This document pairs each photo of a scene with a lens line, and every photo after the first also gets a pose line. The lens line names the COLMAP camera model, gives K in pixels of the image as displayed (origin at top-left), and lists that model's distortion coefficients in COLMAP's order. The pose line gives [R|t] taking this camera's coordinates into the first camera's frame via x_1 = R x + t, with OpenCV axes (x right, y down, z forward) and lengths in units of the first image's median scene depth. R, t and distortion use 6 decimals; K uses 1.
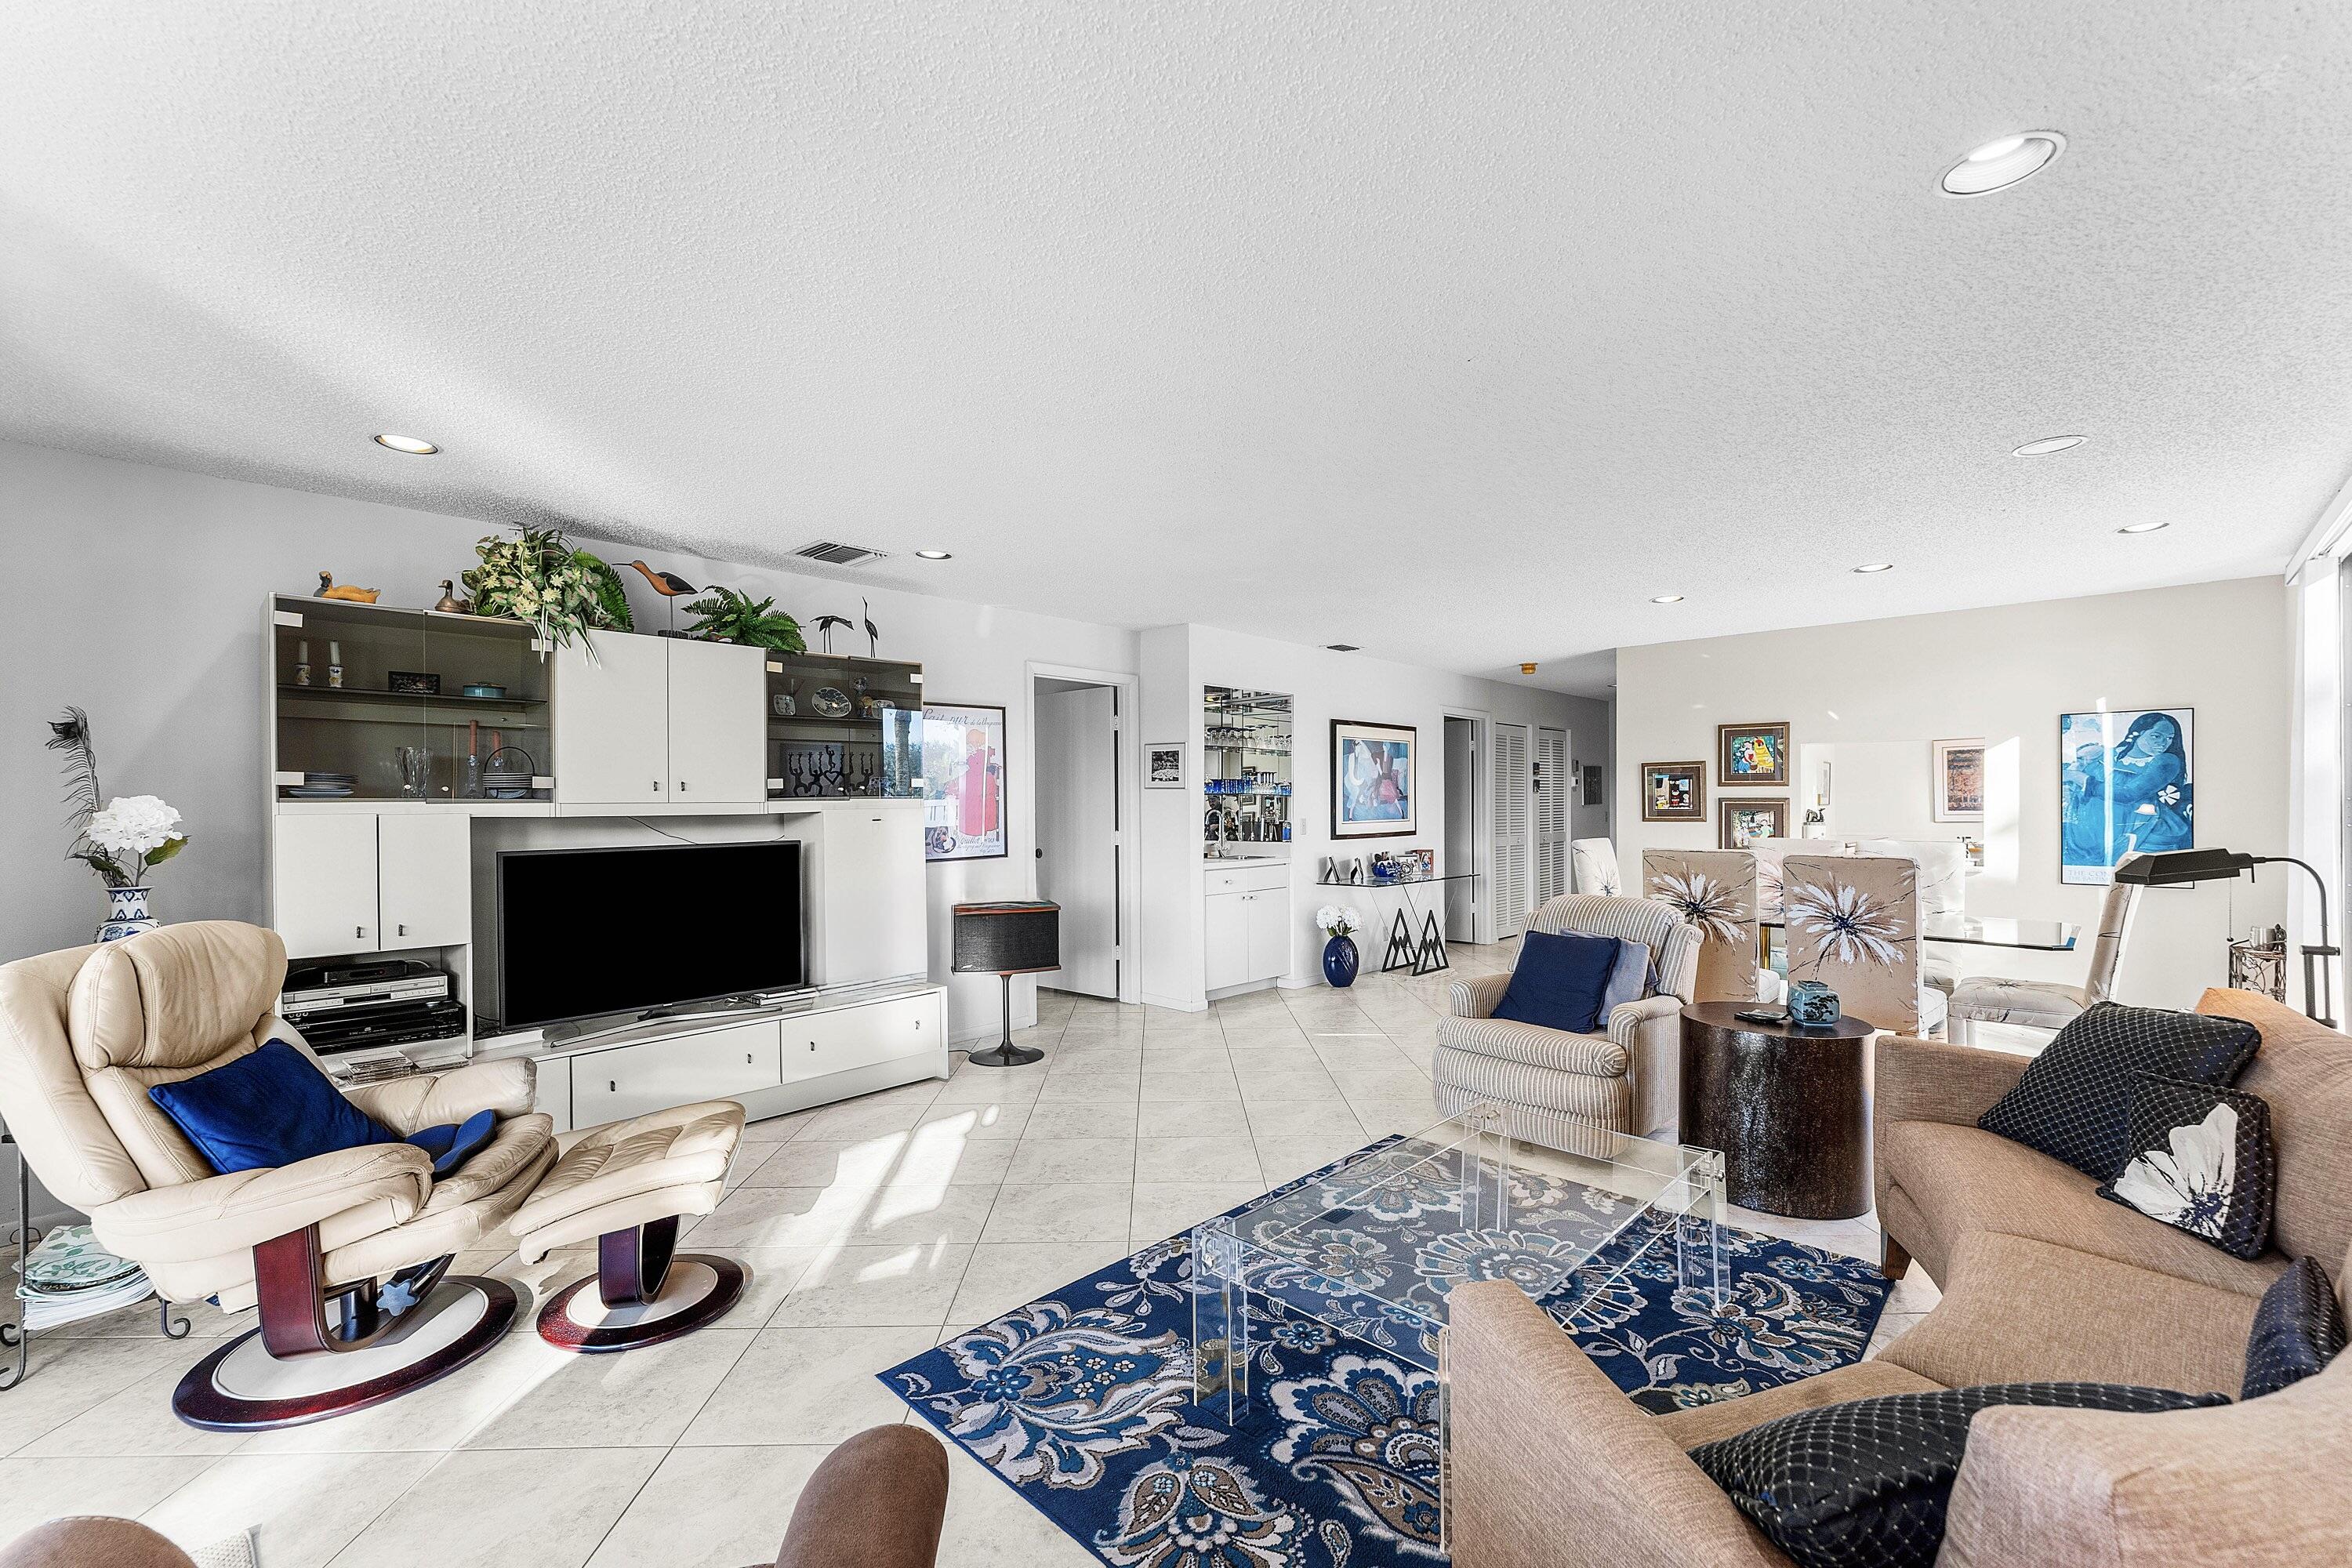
lens RADIAL K [[985.6, 0, 1170.0], [0, 985.6, 809.0], [0, 0, 1]] dist [0.000350, -0.000315]
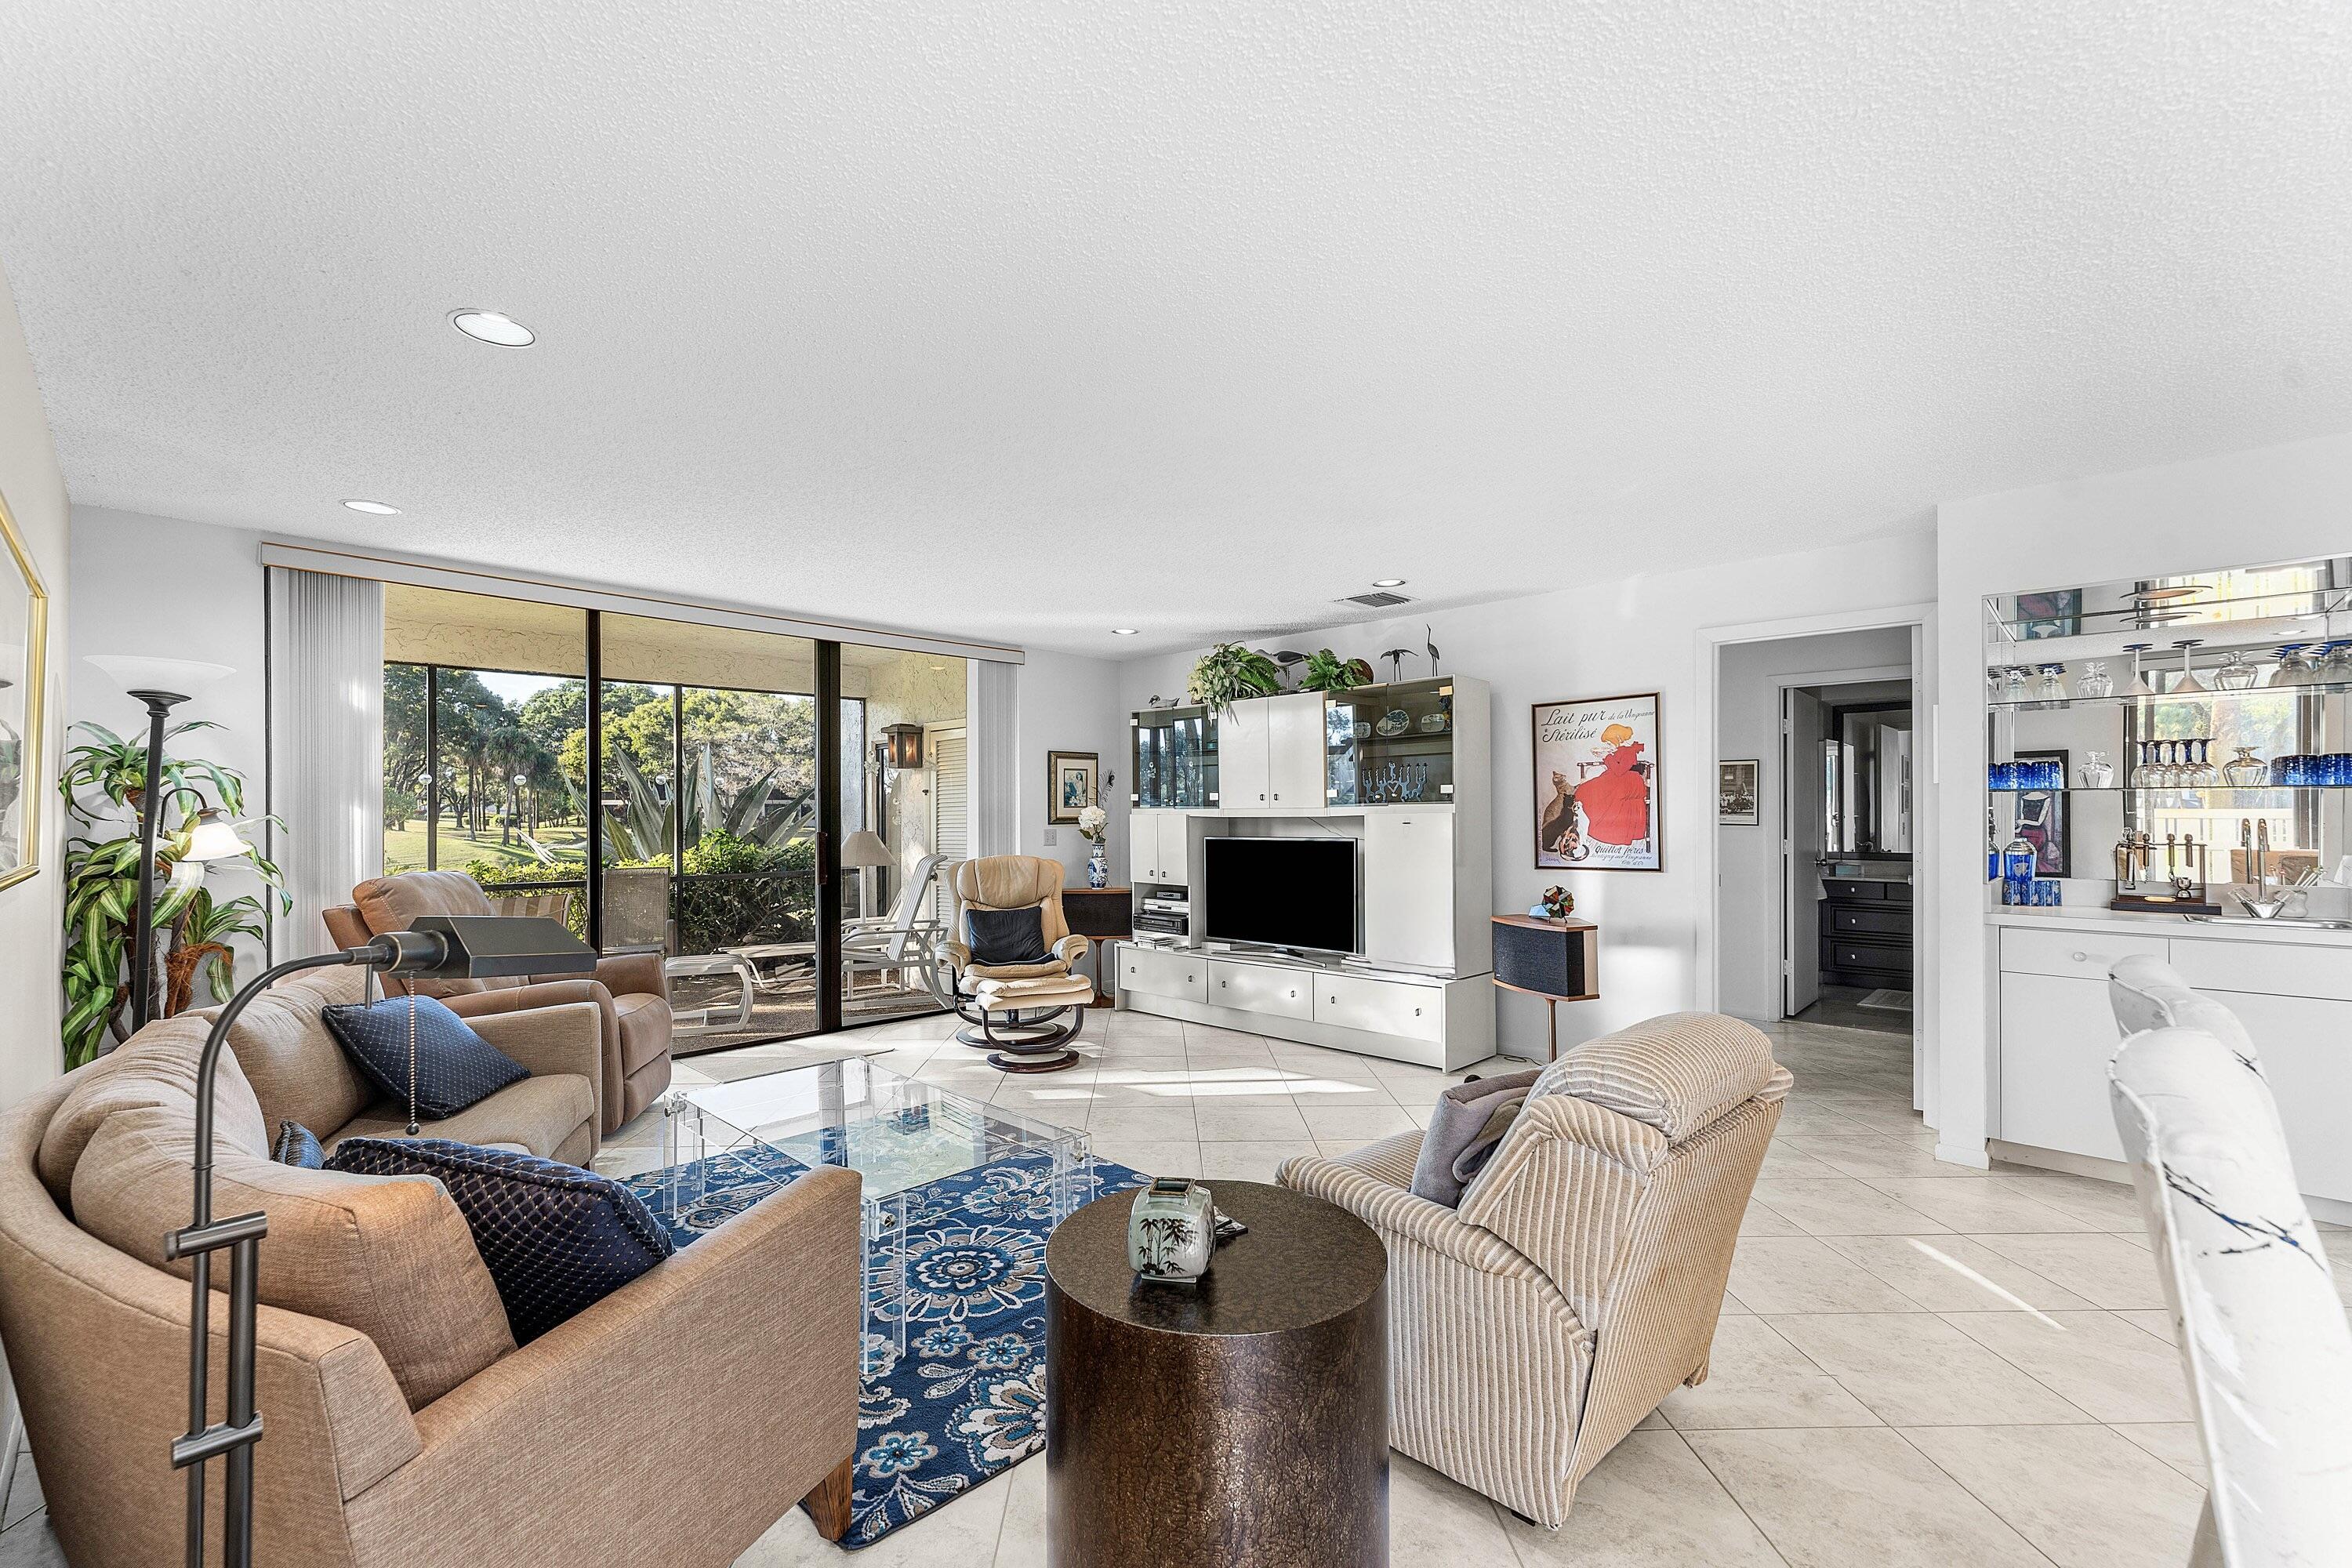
lens RADIAL K [[985.6, 0, 1170.0], [0, 985.6, 809.0], [0, 0, 1]] dist [0.000350, -0.000315]
pose [[0.000933, 0.000809, -0.999999, 0.992390], [-0.002590, 0.999996, 0.000806, -0.006178], [0.999996, 0.002589, 0.000935, 0.868814]]
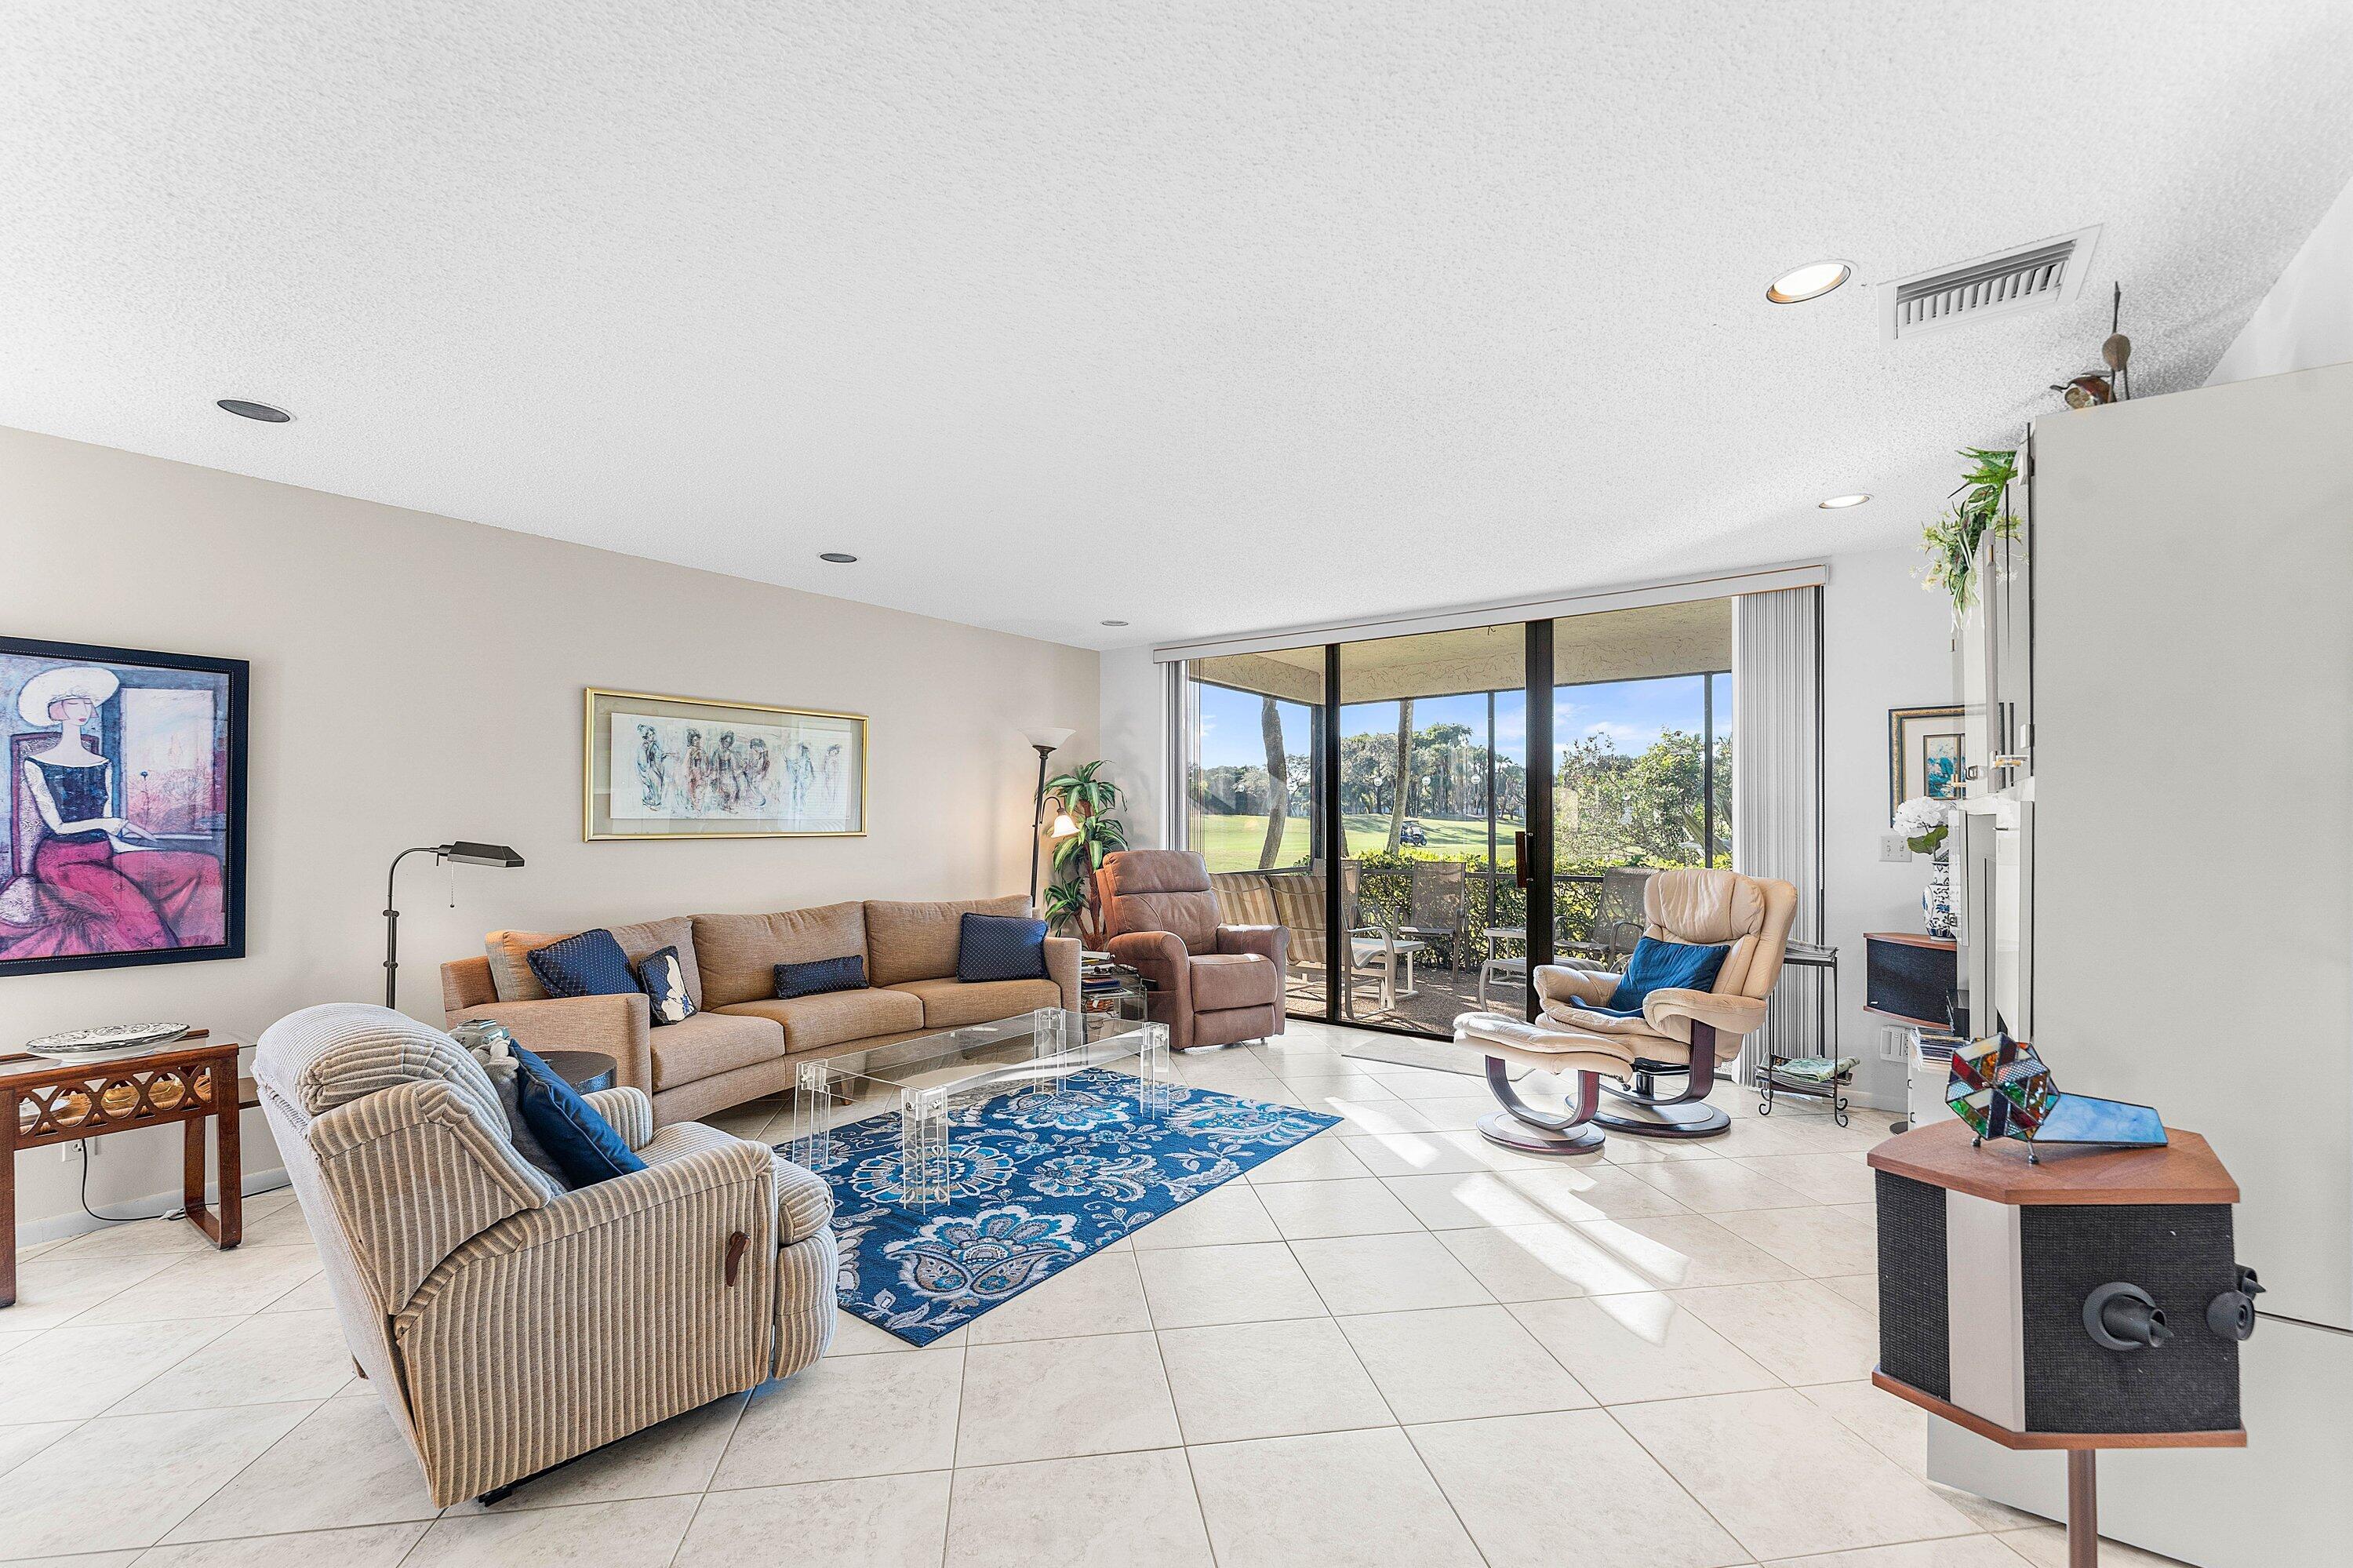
lens RADIAL K [[986.1, 0, 1170.5], [0, 986.1, 809.0], [0, 0, 1]] dist [0.000350, -0.000315]
pose [[-0.990665, 0.005079, -0.136226, 0.160129], [0.005170, 0.999987, -0.000312, -0.000242], [0.136223, -0.001013, -0.990678, 1.659224]]
